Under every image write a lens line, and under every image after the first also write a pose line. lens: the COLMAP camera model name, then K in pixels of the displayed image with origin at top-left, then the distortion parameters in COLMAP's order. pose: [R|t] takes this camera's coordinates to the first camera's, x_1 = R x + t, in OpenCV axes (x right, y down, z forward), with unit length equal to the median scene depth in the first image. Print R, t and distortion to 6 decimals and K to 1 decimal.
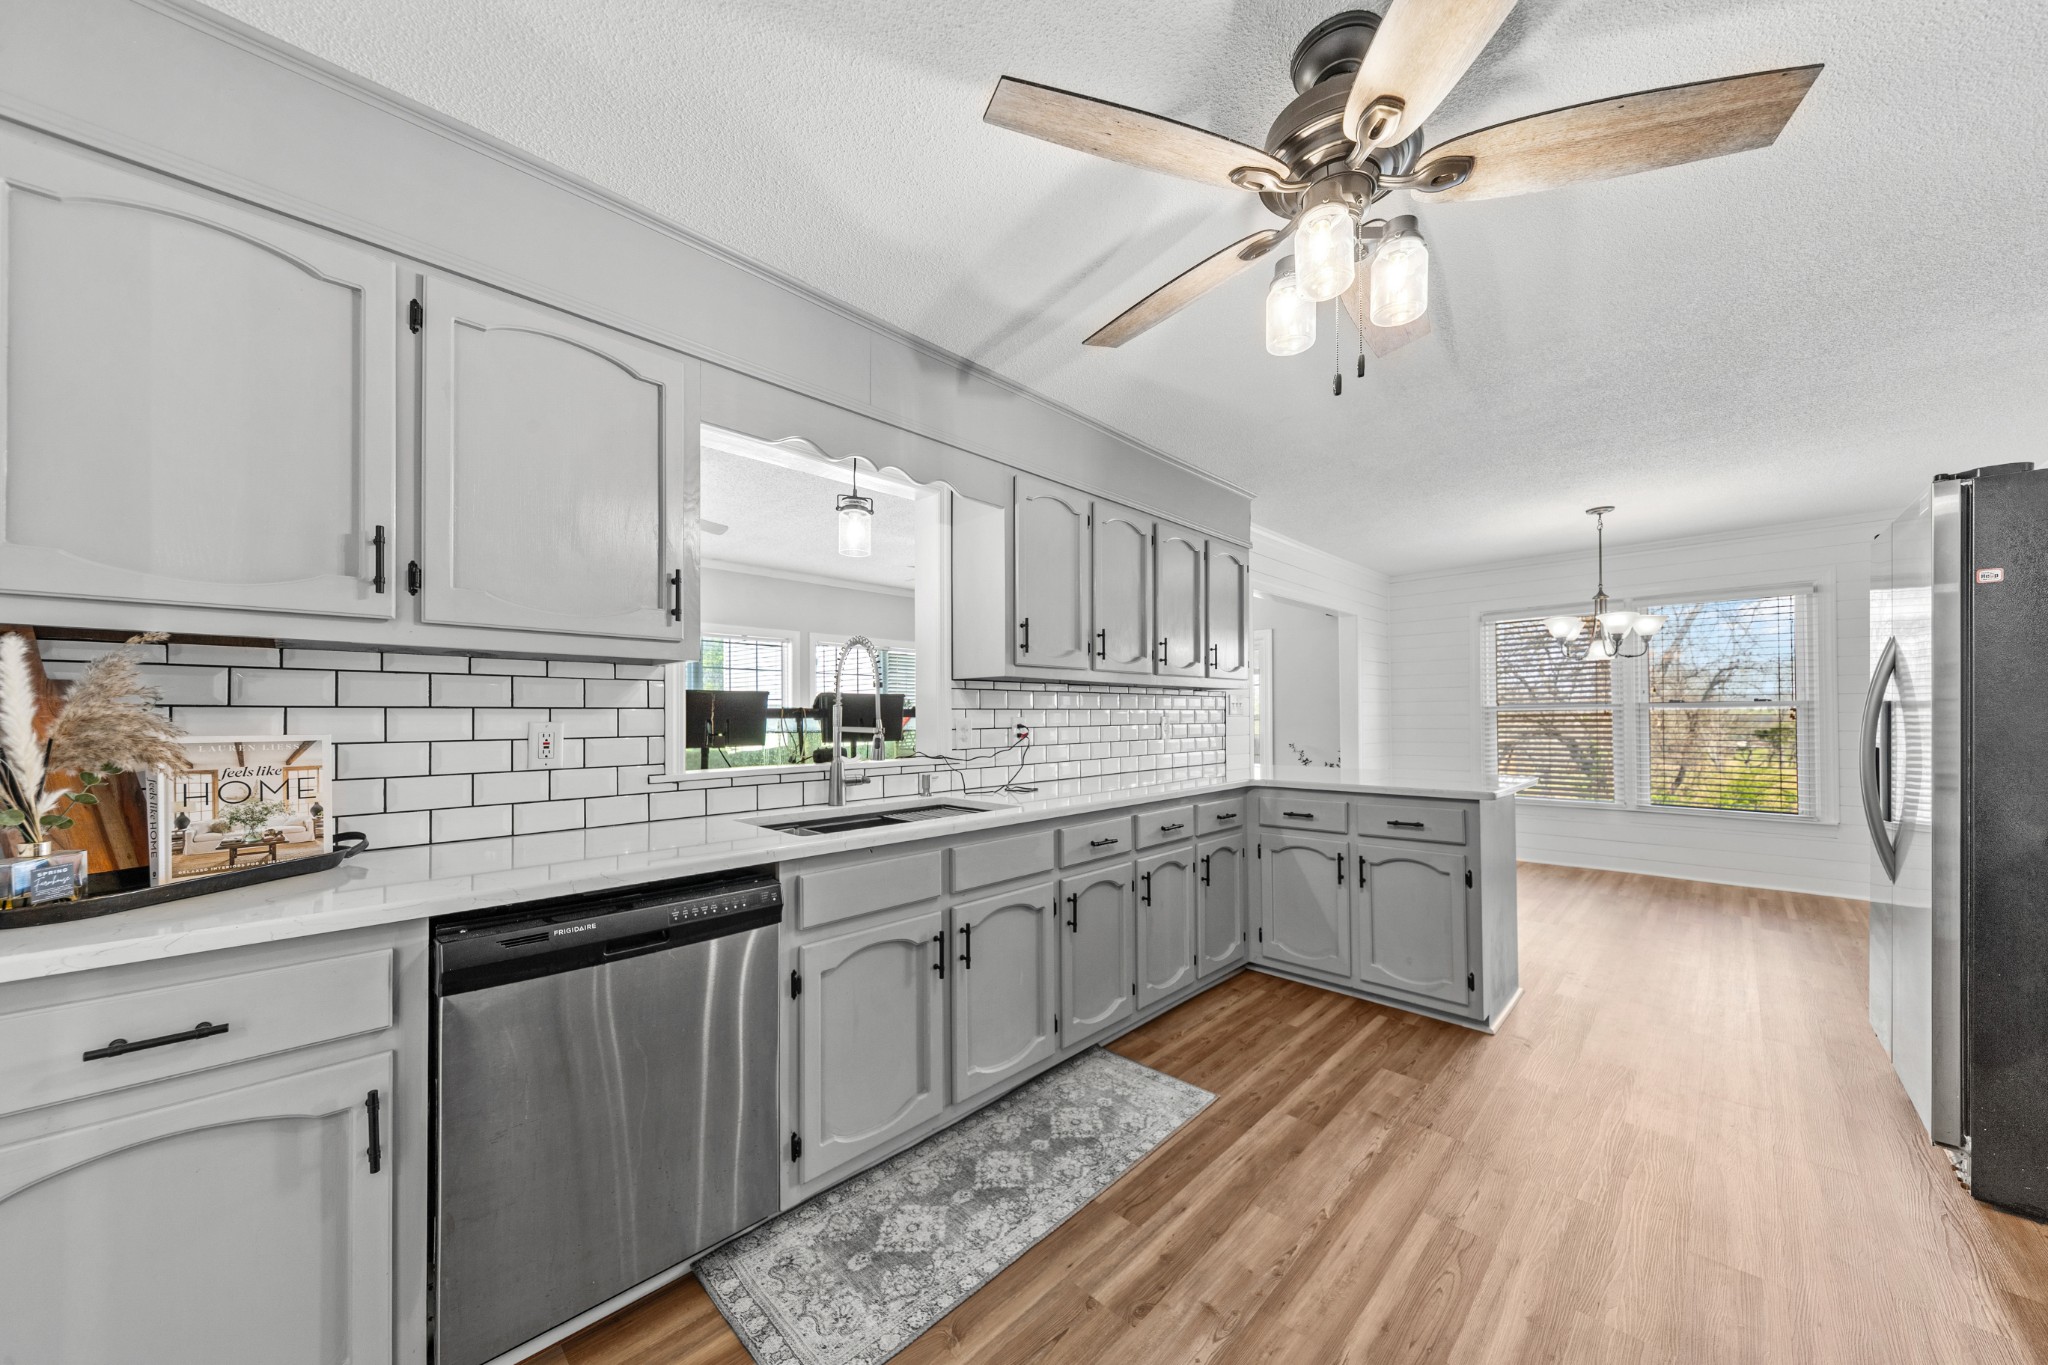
lens RADIAL K [[724.2, 0, 1023.2], [0, 724.2, 714.4], [0, 0, 1]] dist [0.009217, -0.000072]
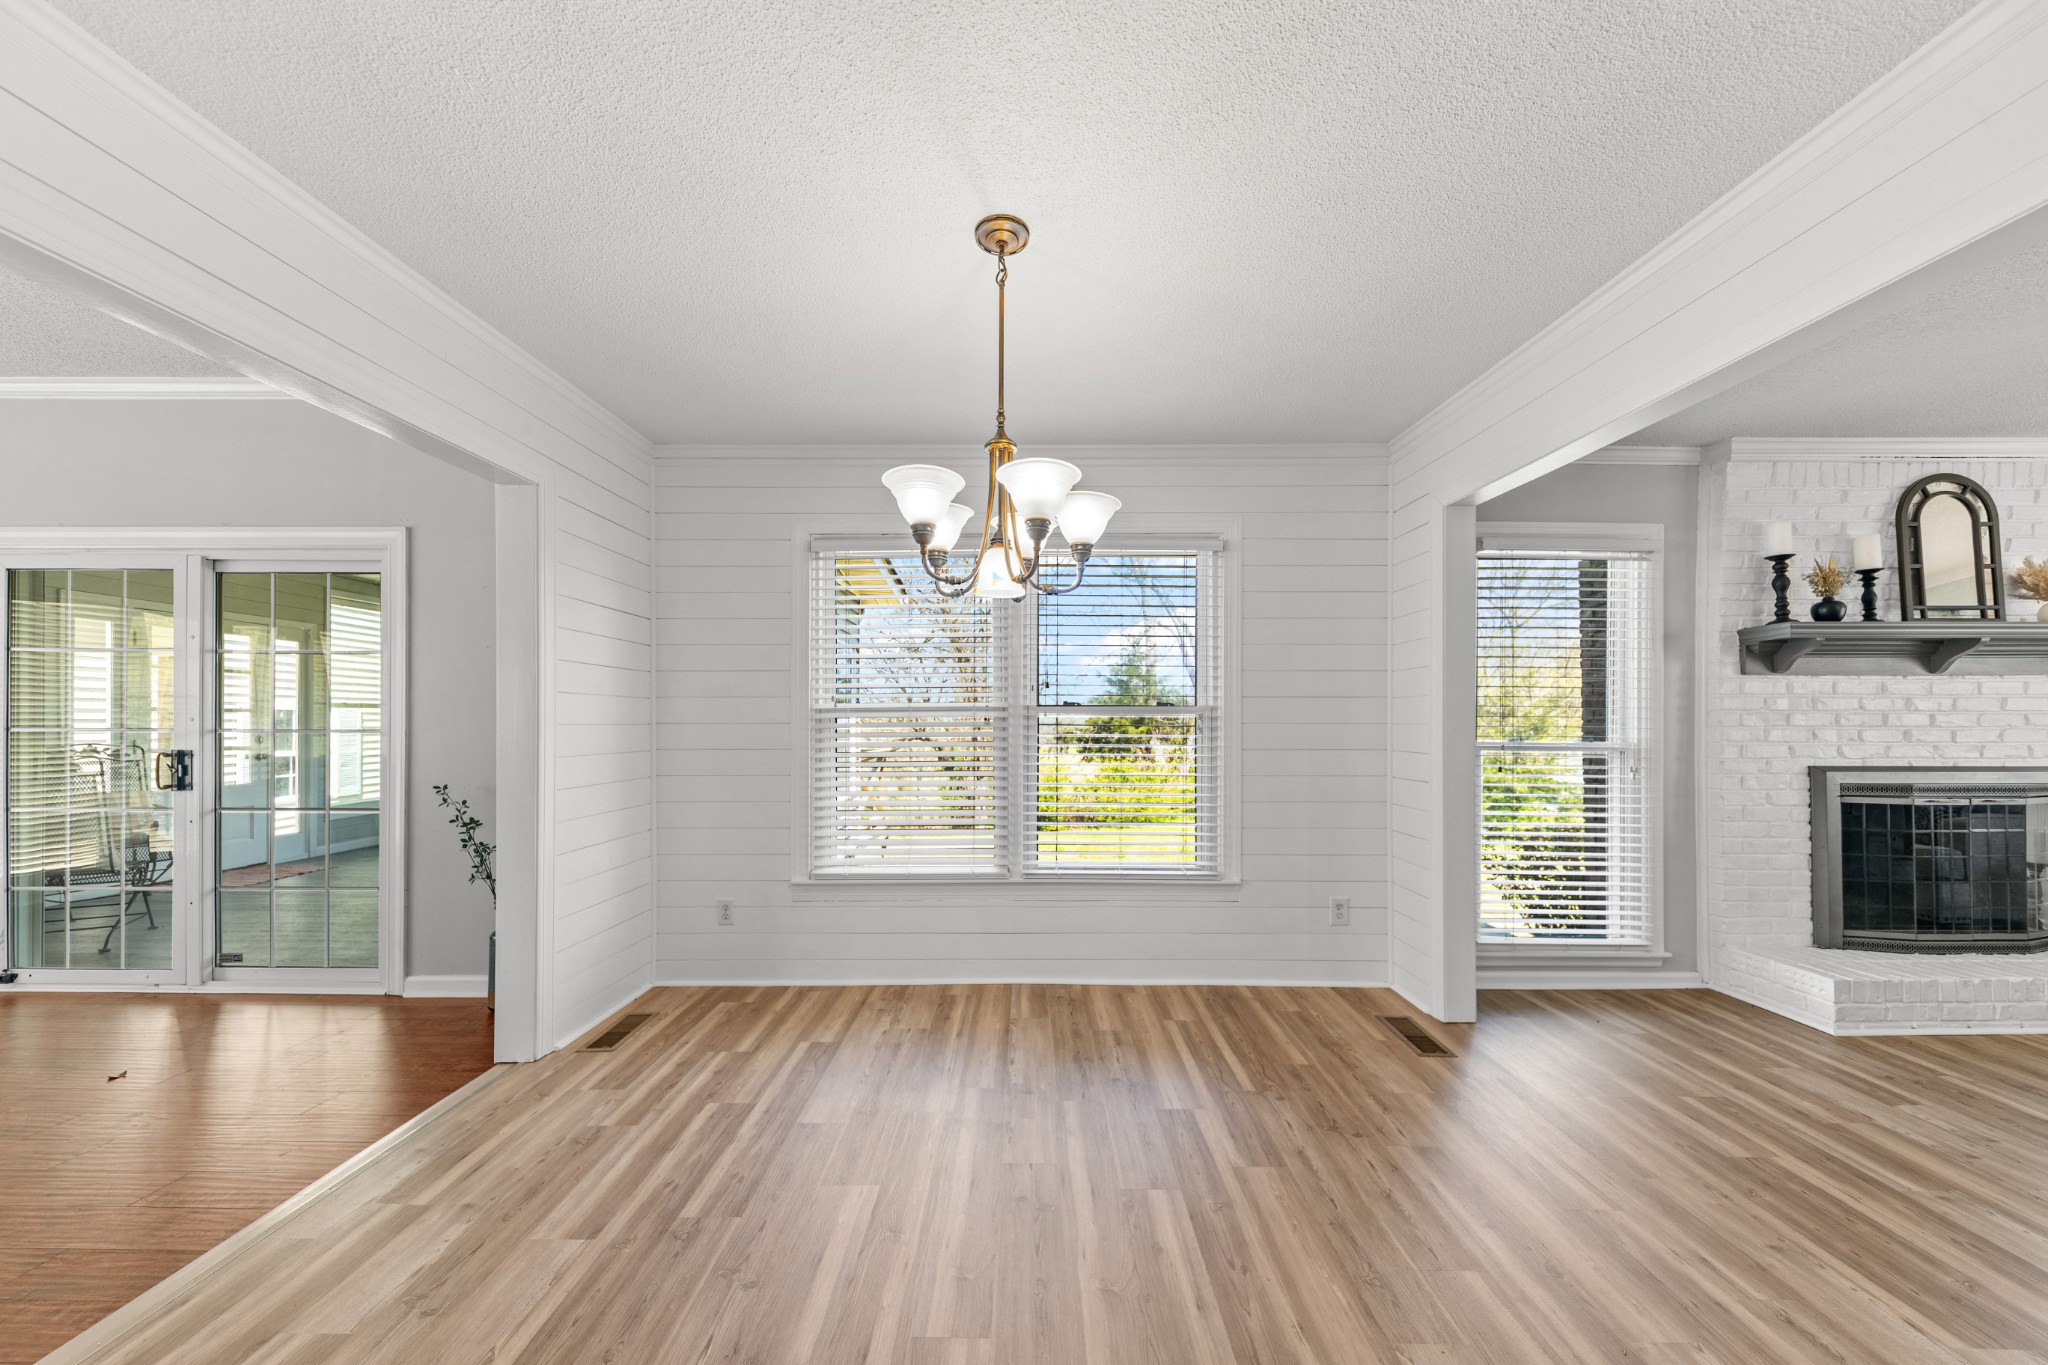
lens RADIAL K [[724.2, 0, 1023.2], [0, 724.2, 714.4], [0, 0, 1]] dist [0.009217, -0.000072]
pose [[0.724591, 0.013236, 0.689052, 0.477392], [-0.011484, 0.999909, -0.007130, -0.003832], [-0.689084, -0.002747, 0.724677, 0.635765]]
